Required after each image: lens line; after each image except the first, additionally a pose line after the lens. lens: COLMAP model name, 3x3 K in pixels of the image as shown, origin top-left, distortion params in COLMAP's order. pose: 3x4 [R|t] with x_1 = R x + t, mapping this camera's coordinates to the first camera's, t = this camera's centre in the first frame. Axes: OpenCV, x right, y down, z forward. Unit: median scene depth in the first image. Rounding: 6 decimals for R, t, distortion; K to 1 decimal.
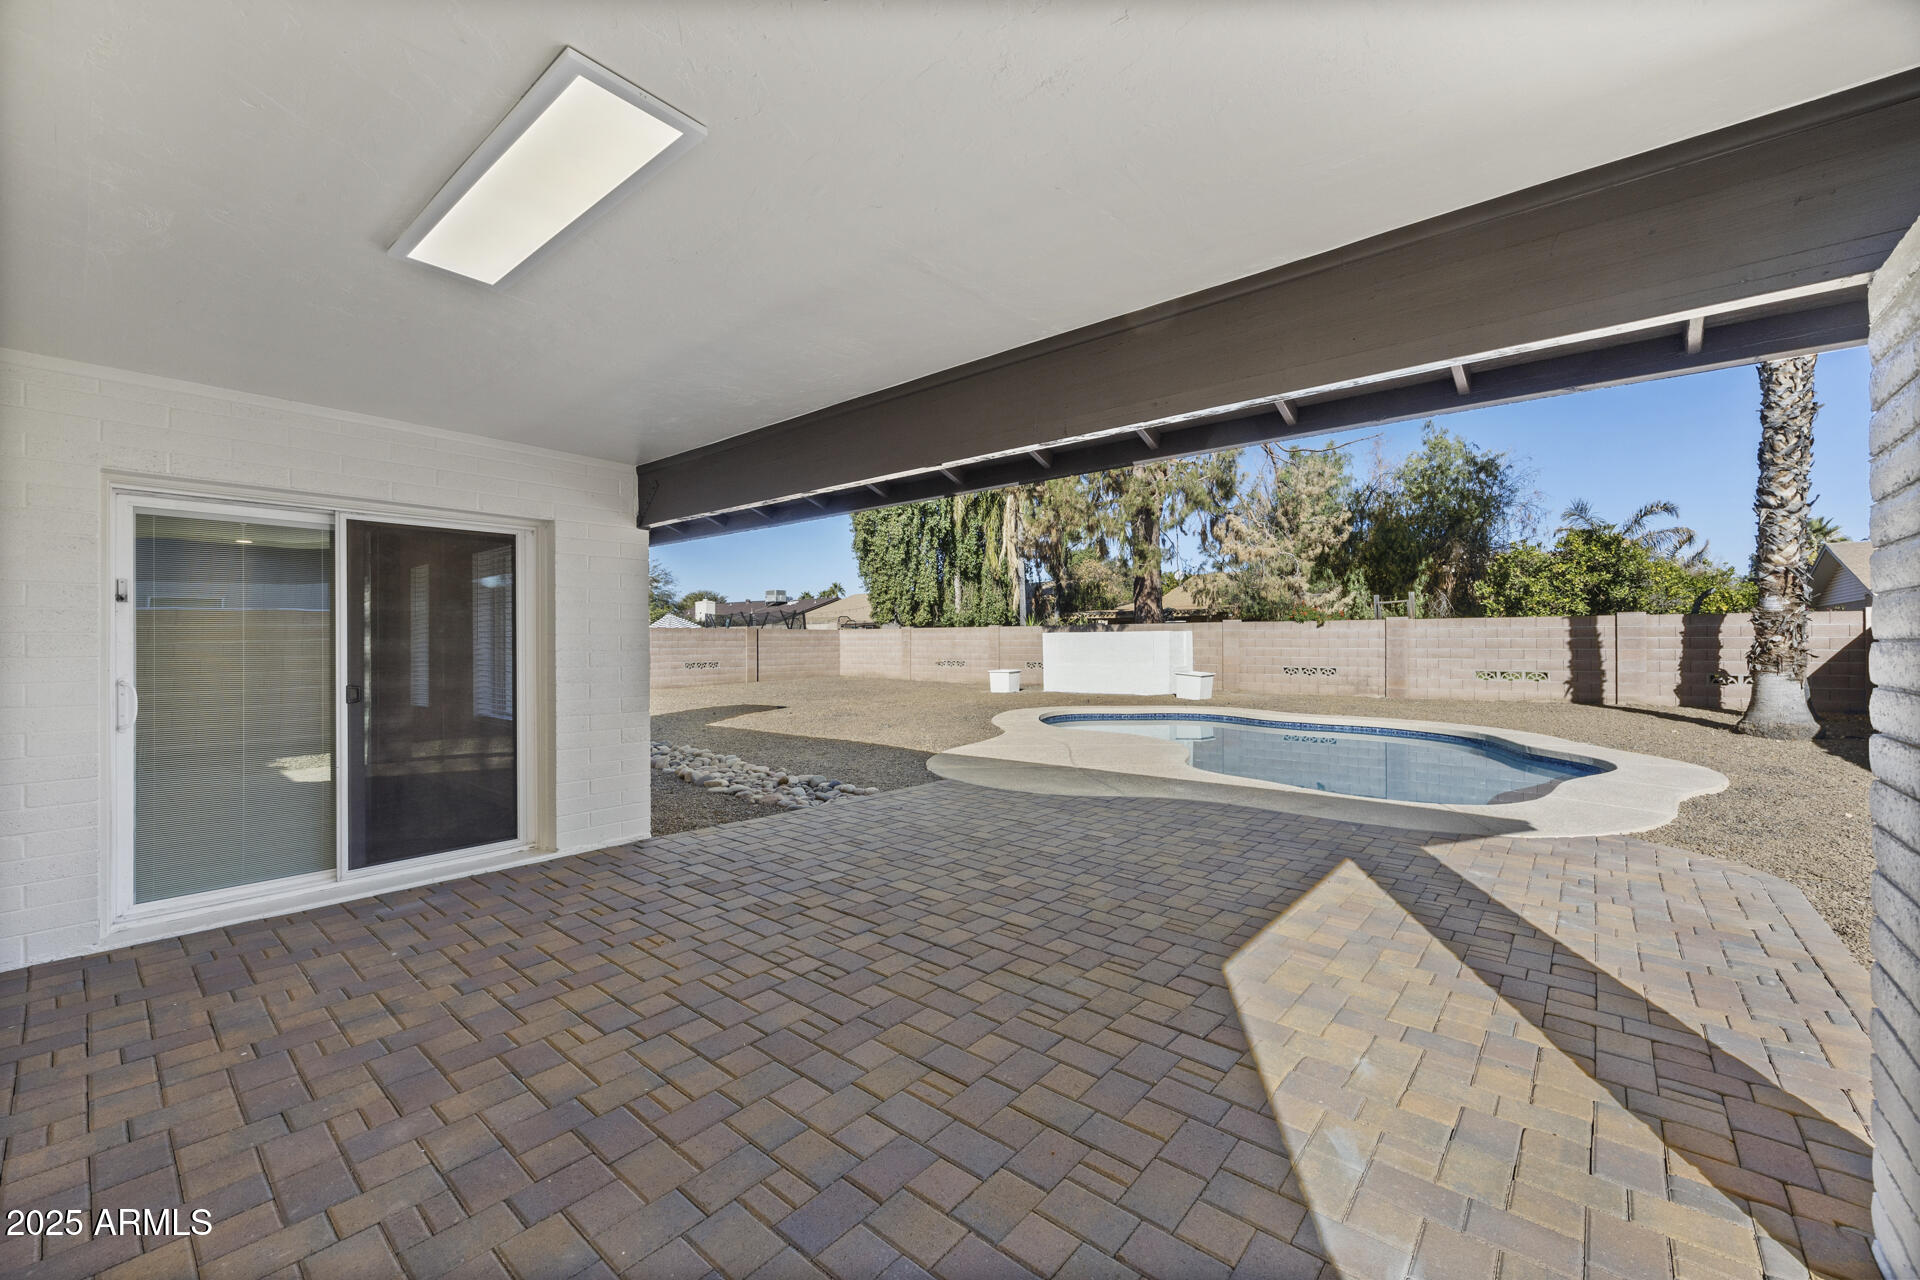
lens RADIAL K [[756.3, 0, 969.0], [0, 756.3, 645.6], [0, 0, 1]] dist [0.001268, -0.000092]
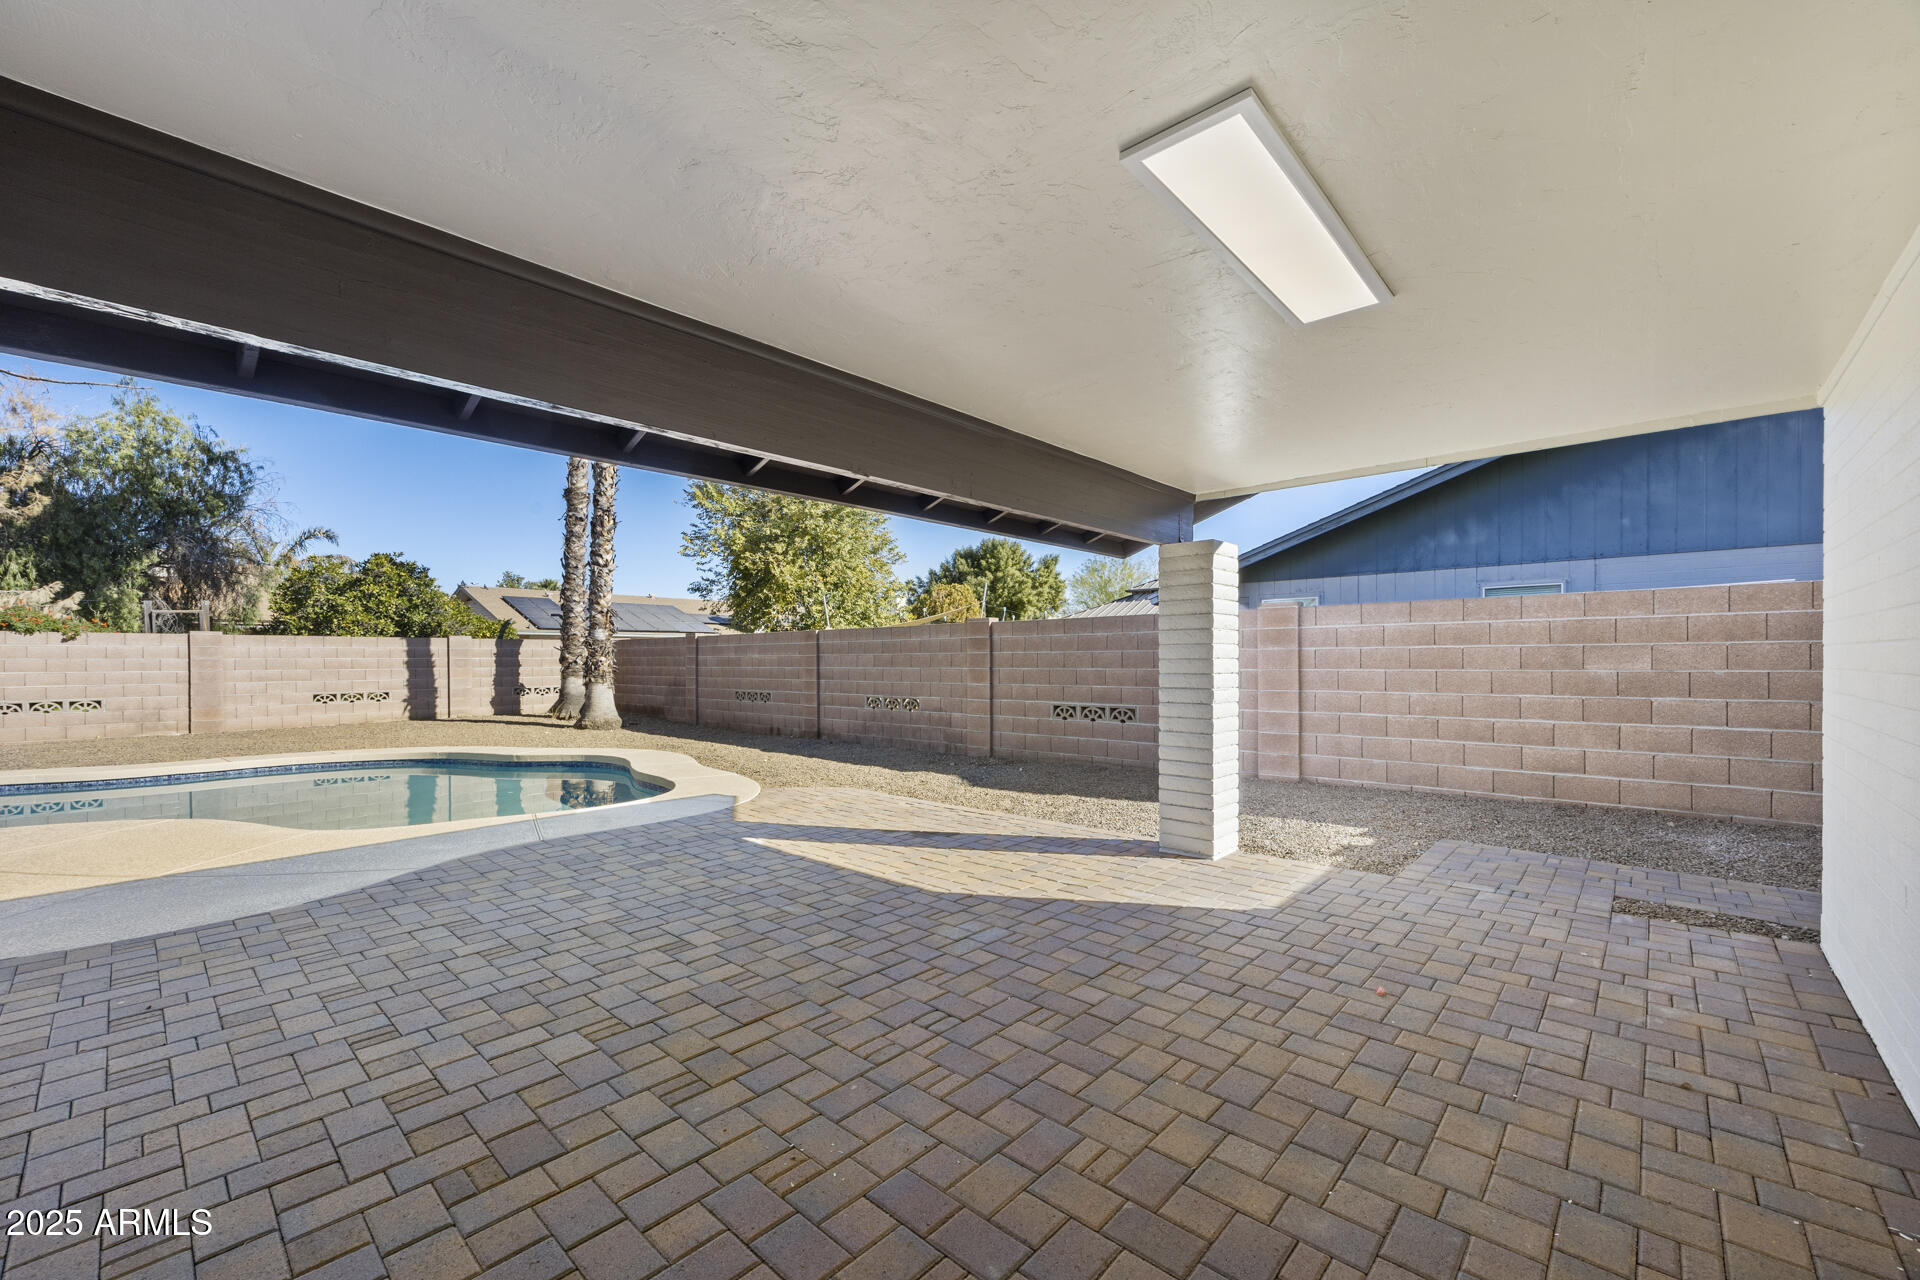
lens RADIAL K [[756.3, 0, 969.0], [0, 756.3, 645.6], [0, 0, 1]] dist [0.001268, -0.000092]
pose [[0.042072, 0.019280, 0.998929, -0.312508], [0.008384, 0.999772, -0.019650, -0.000517], [-0.999079, 0.009202, 0.041901, 0.258581]]
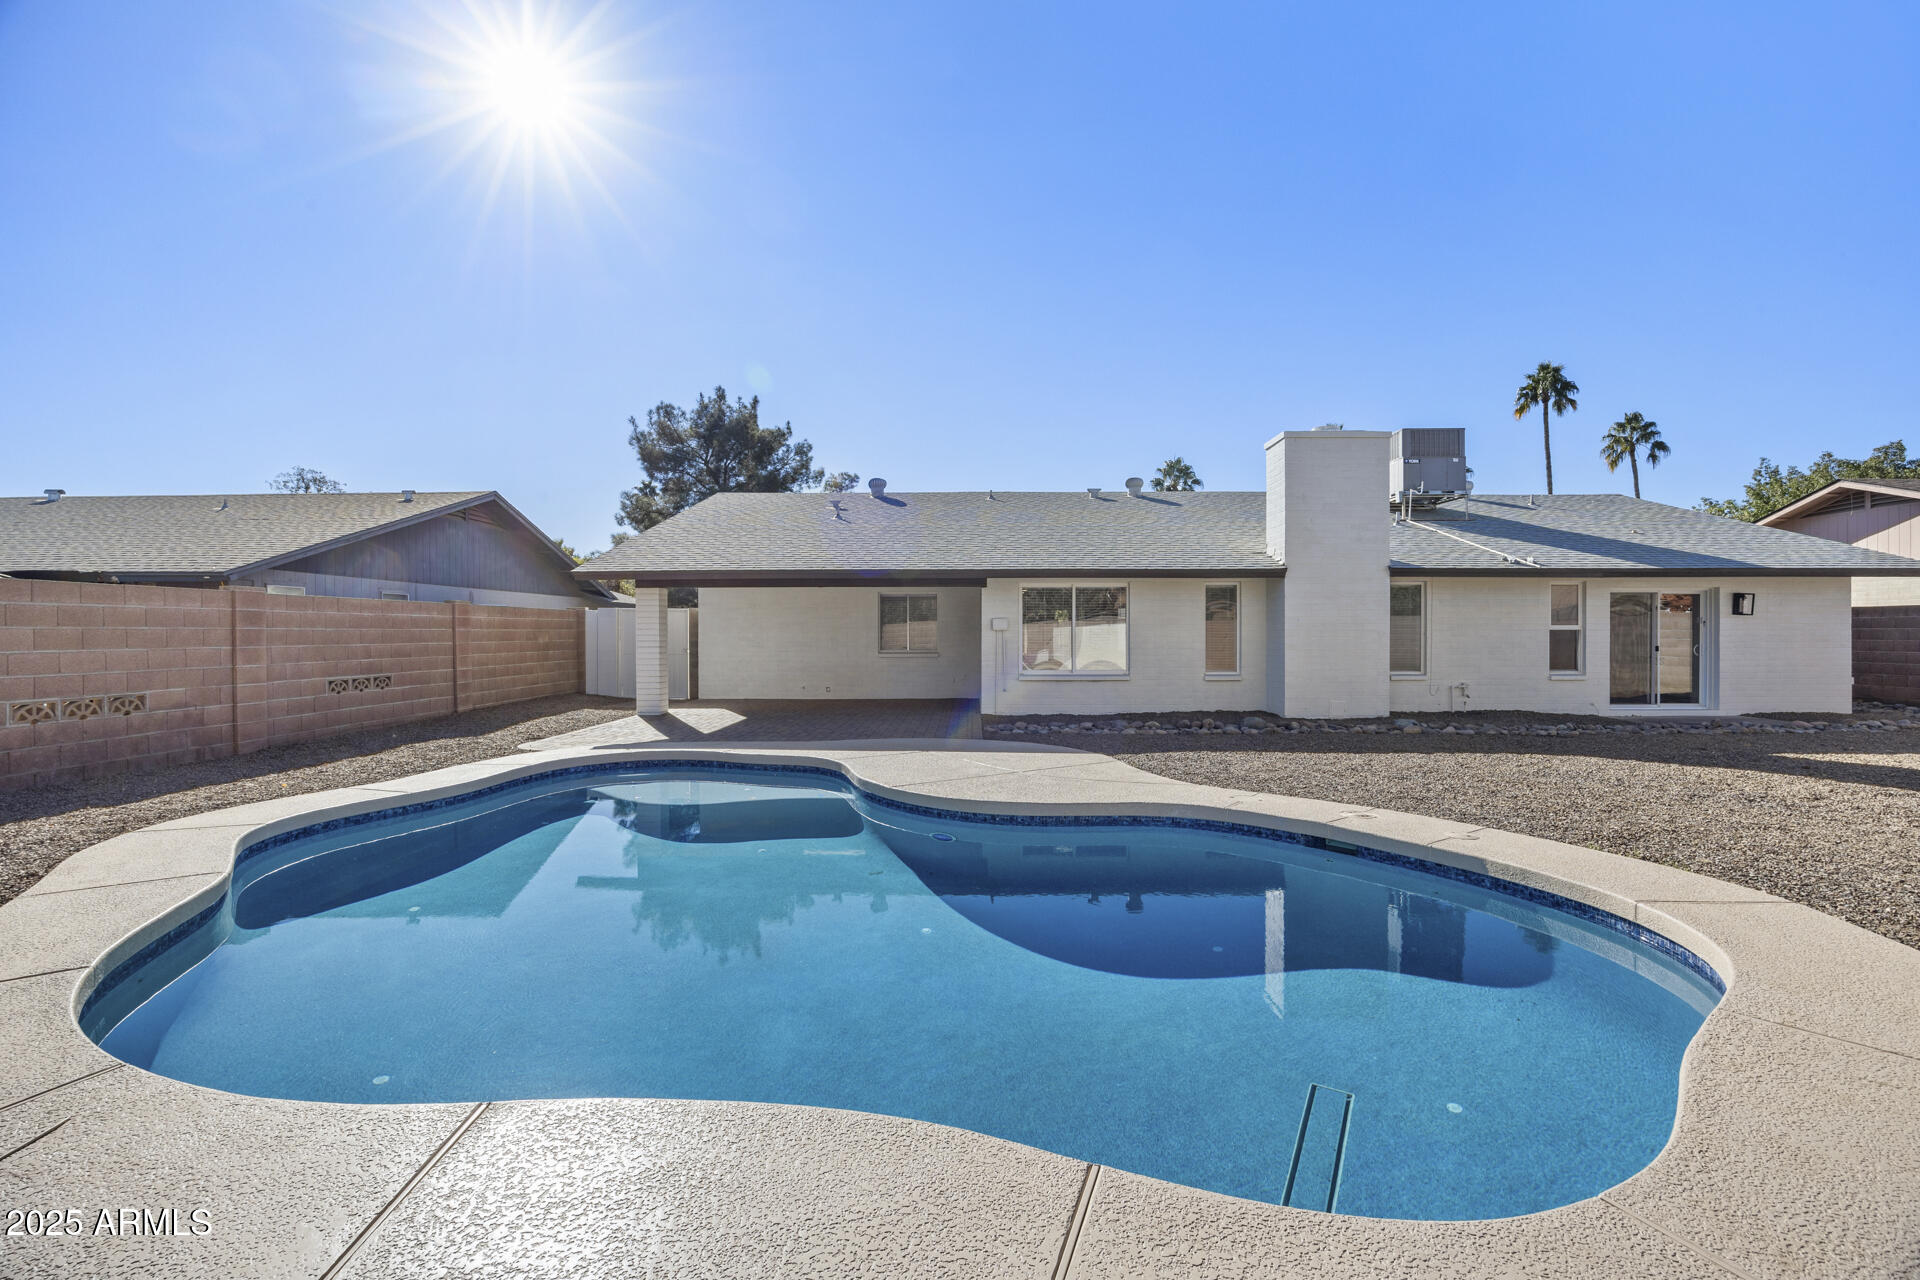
lens RADIAL K [[819.4, 0, 967.4], [0, 819.4, 623.3], [0, 0, 1]] dist [-0.016591, 0.000450]
pose [[-0.769407, -0.004900, -0.638740, 0.627046], [0.001412, 0.999955, -0.009372, -0.006707], [0.638758, -0.008113, -0.769365, 1.460587]]
